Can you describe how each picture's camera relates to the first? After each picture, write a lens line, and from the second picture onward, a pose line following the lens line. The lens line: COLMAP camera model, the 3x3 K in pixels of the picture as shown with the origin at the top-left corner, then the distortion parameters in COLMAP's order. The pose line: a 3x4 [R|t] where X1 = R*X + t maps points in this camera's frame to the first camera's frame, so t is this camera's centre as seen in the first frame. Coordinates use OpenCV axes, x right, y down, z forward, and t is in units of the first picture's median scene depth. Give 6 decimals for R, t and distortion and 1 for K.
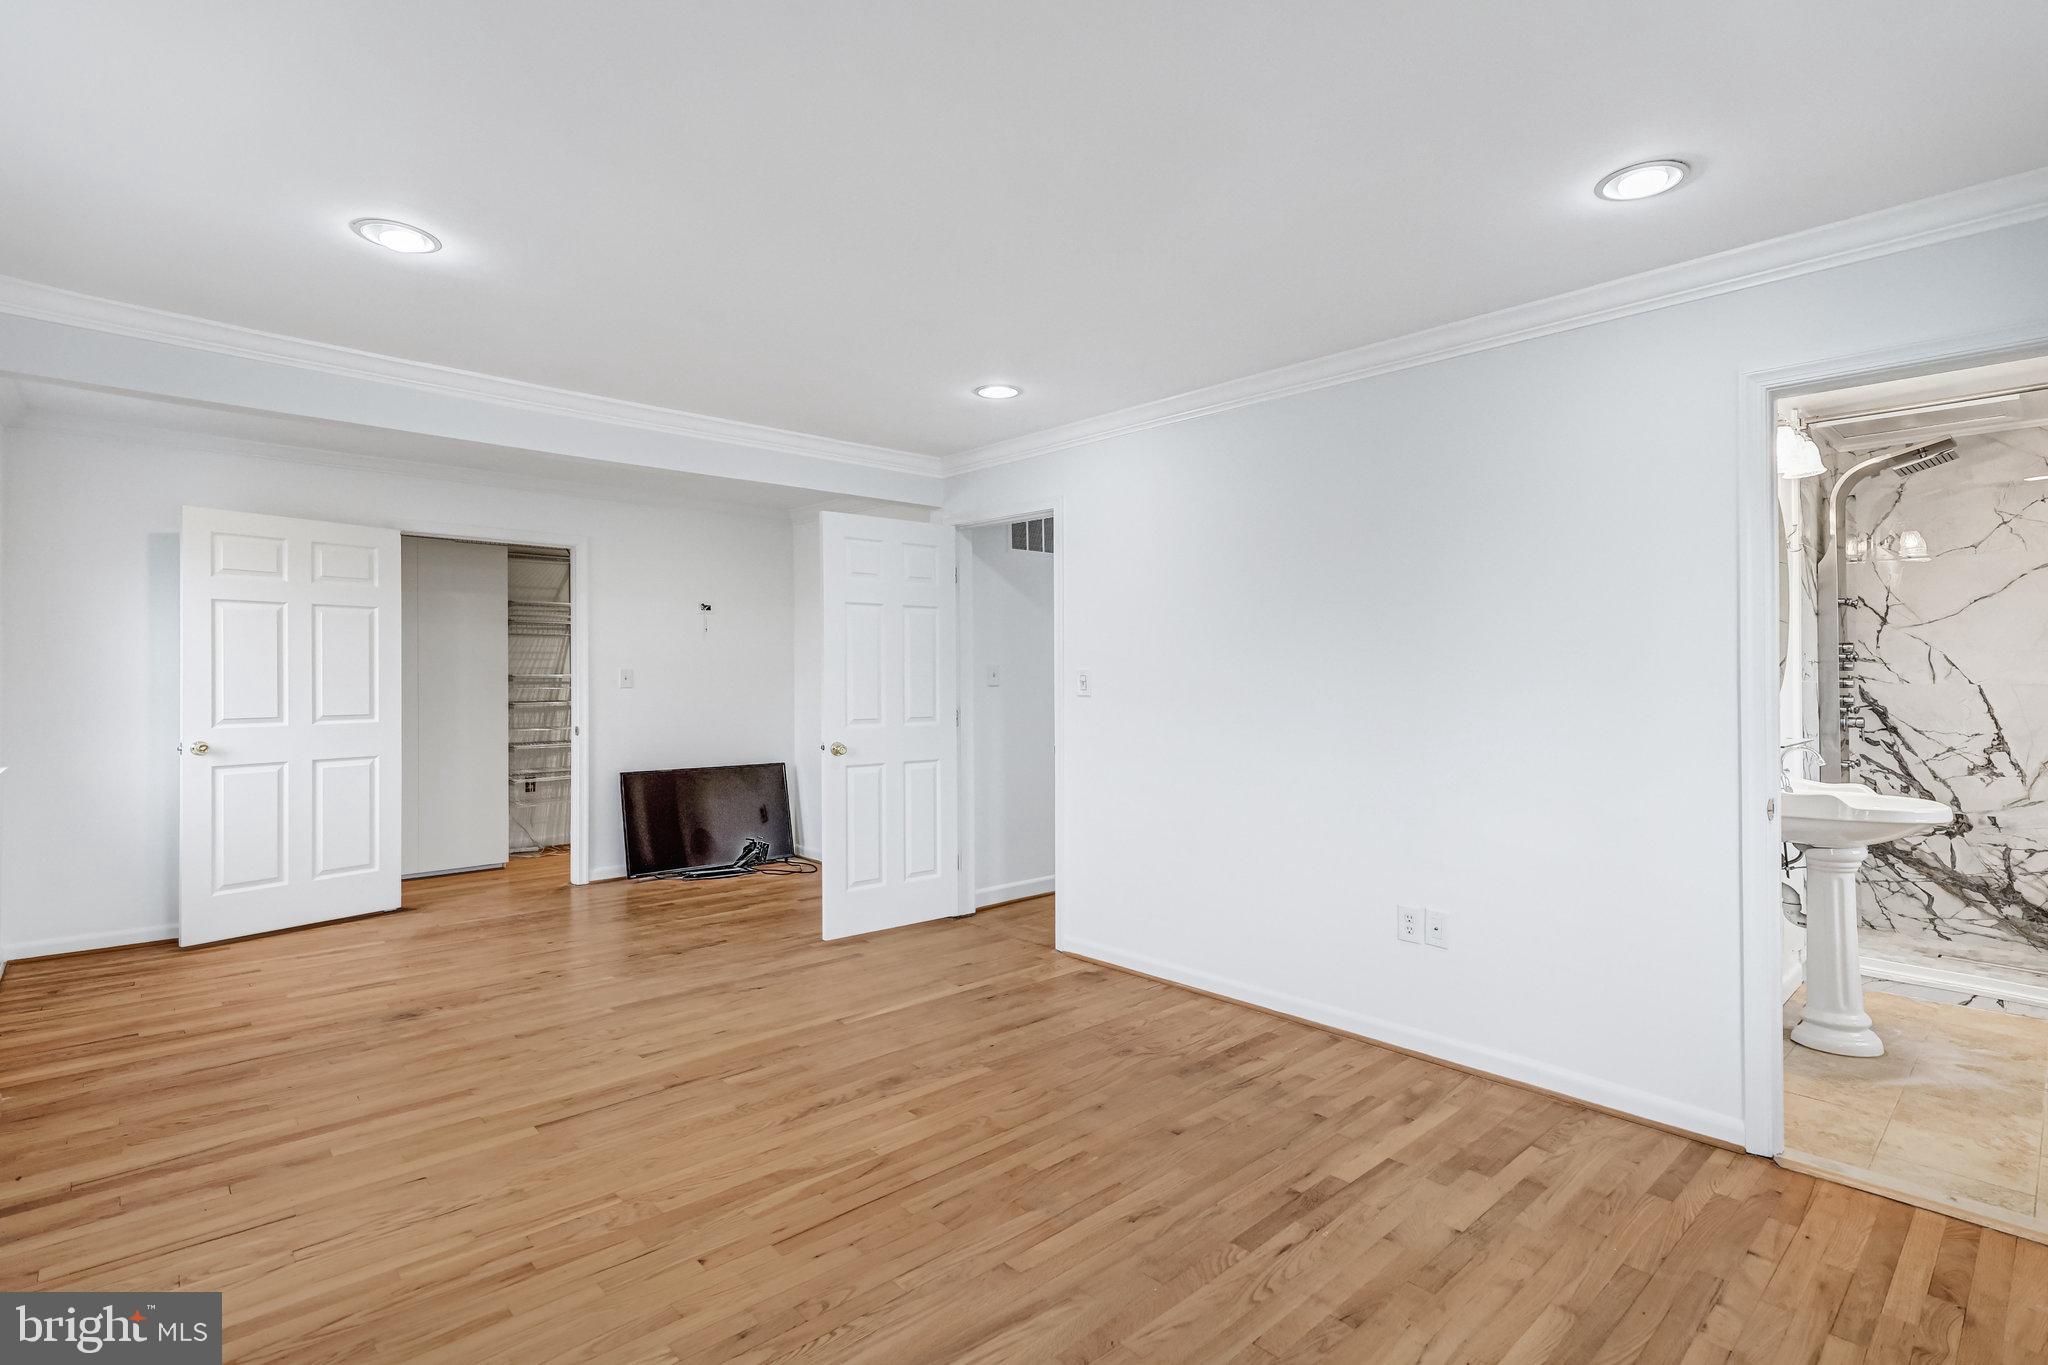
lens RADIAL K [[974.2, 0, 1023.7], [0, 974.2, 678.6], [0, 0, 1]] dist [-0.009636, 0.008348]
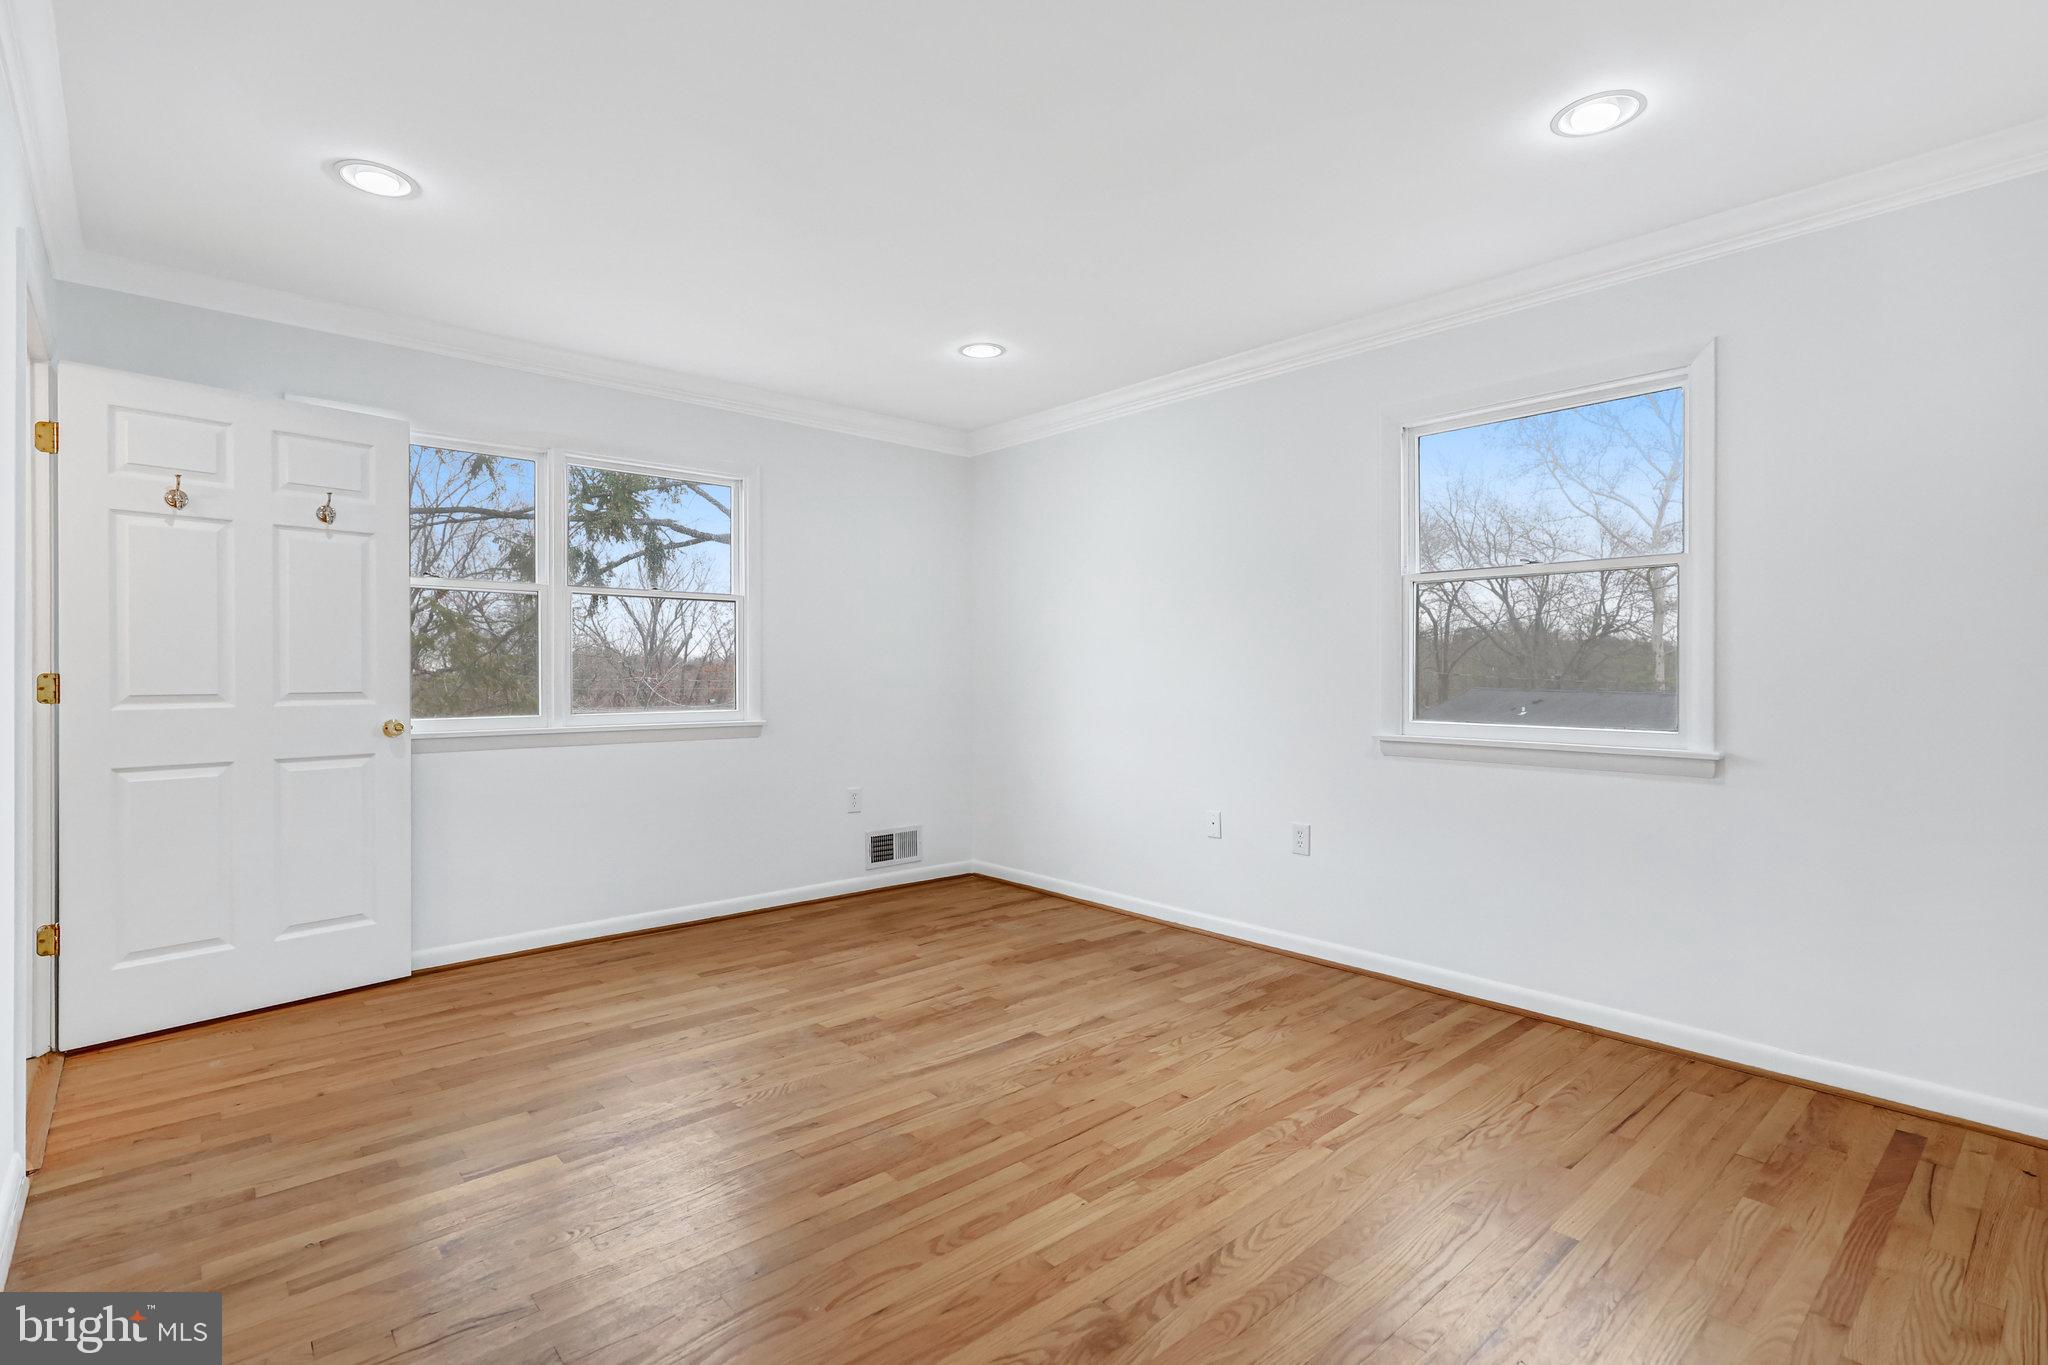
lens RADIAL K [[974.2, 0, 1024.0], [0, 974.2, 675.4], [0, 0, 1]] dist [-0.009636, 0.008348]
pose [[-0.999948, -0.000870, 0.010127, -0.124063], [-0.000824, 0.999989, 0.004569, 0.055129], [-0.010131, 0.004560, -0.999938, 1.960730]]
